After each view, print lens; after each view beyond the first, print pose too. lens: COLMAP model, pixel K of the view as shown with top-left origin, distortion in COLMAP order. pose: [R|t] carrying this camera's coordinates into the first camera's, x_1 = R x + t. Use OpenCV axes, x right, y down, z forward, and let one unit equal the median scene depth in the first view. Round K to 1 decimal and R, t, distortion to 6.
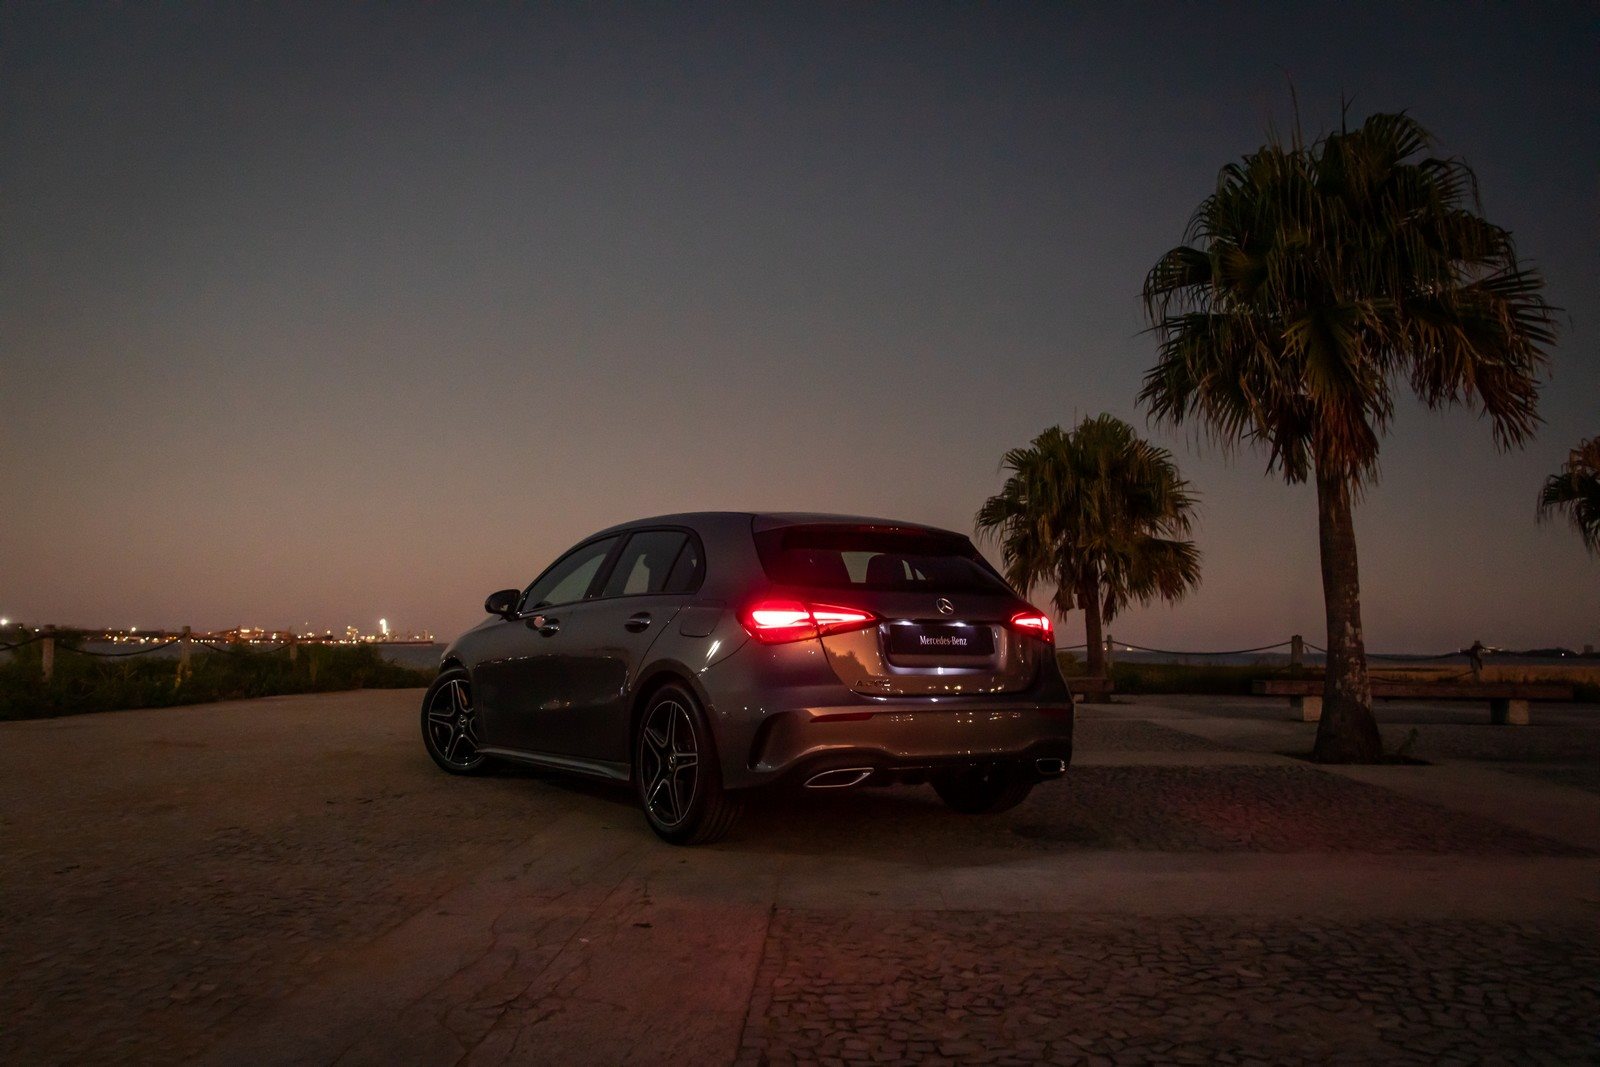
lens RADIAL K [[1308.2, 0, 800.0], [0, 1308.2, 533.5], [0, 0, 1]] dist [0.046883, 0.001320]
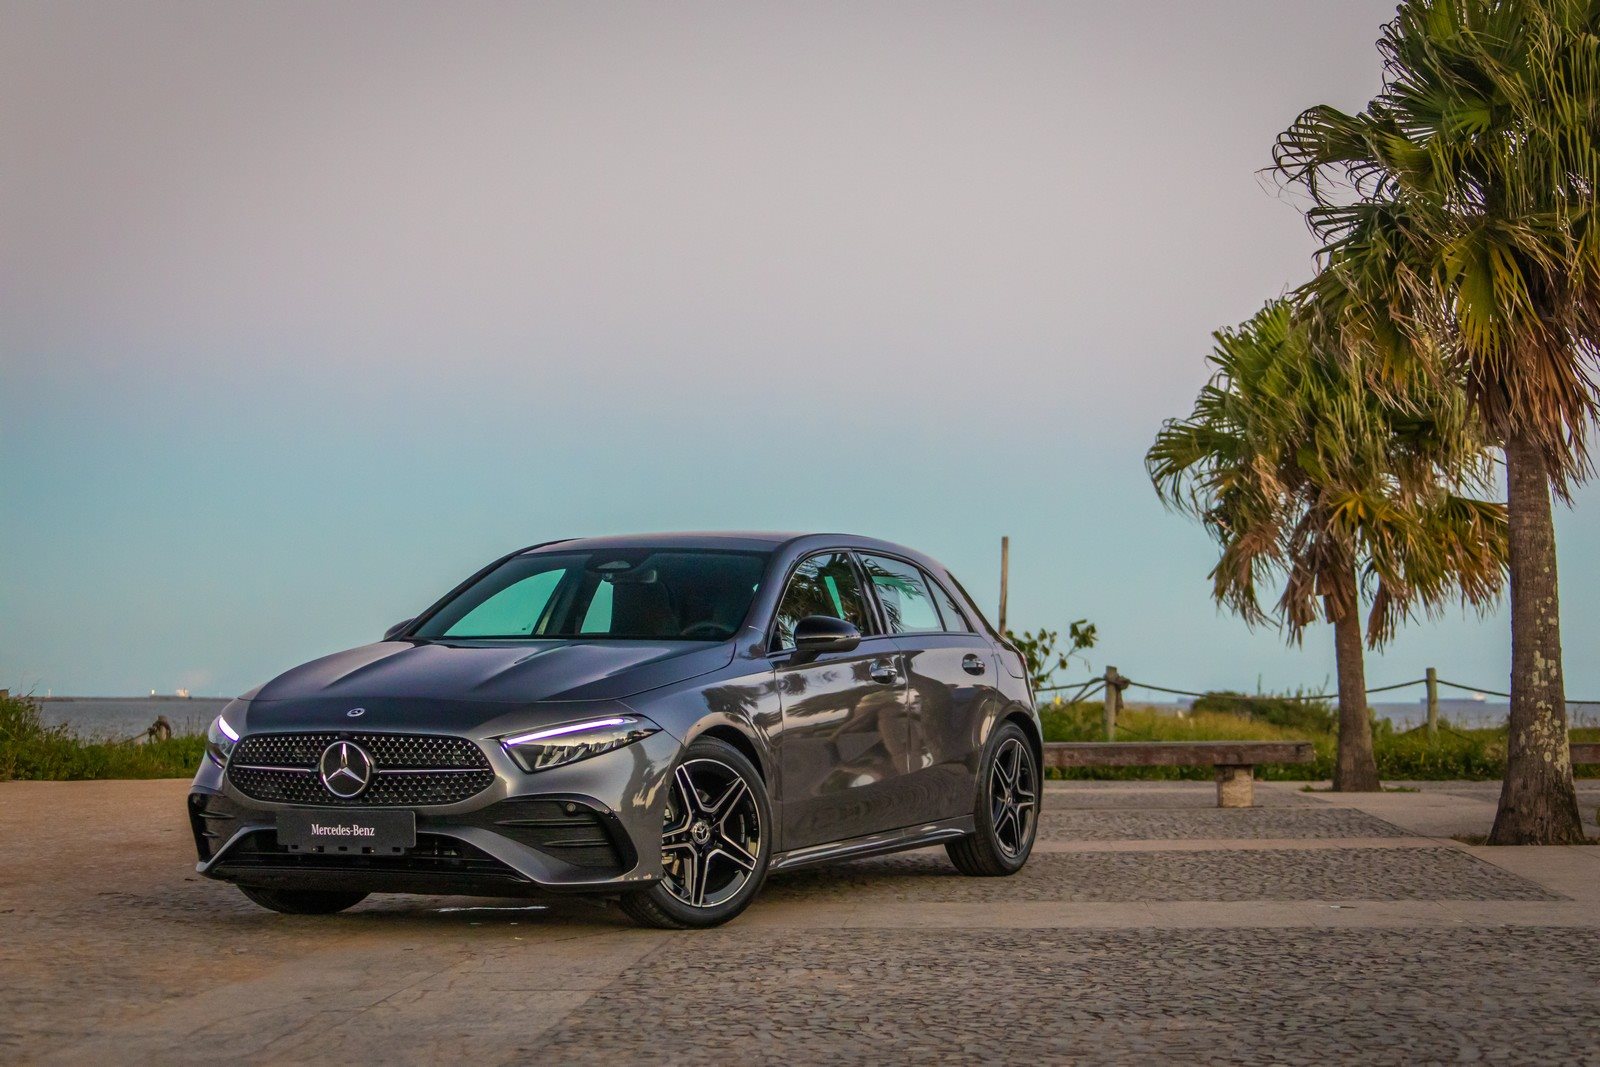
lens RADIAL K [[3351.4, 0, 917.1], [0, 3351.4, 494.0], [0, 0, 1]] dist [0.023588, -0.405174]
pose [[0.999963, -0.008491, -0.001211, 0.044360], [0.008519, 0.999643, 0.025314, -0.036266], [0.000996, -0.025323, 0.999679, -0.440949]]
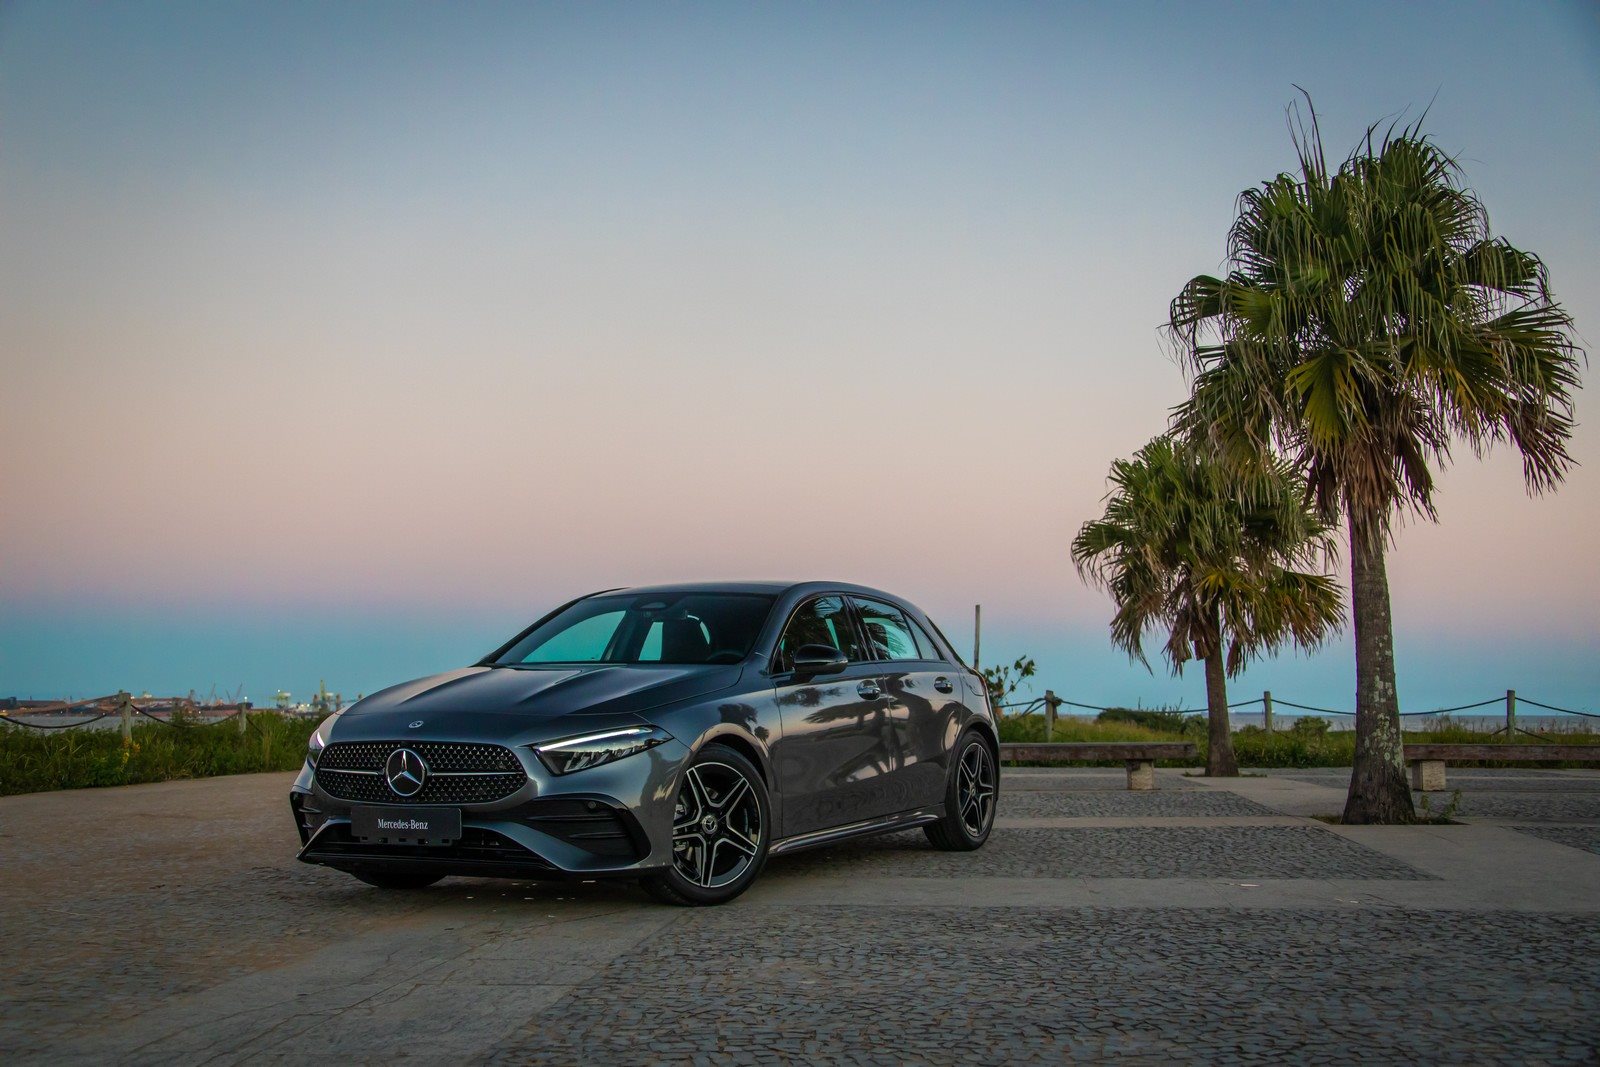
lens RADIAL K [[1962.1, 0, 800.0], [0, 1962.1, 533.5], [0, 0, 1]] dist [0.054898, -0.027274]
pose [[0.997575, -0.016457, -0.067625, 0.054458], [0.016118, 0.999855, -0.005562, -0.018119], [0.067707, 0.004459, 0.997695, -0.235127]]
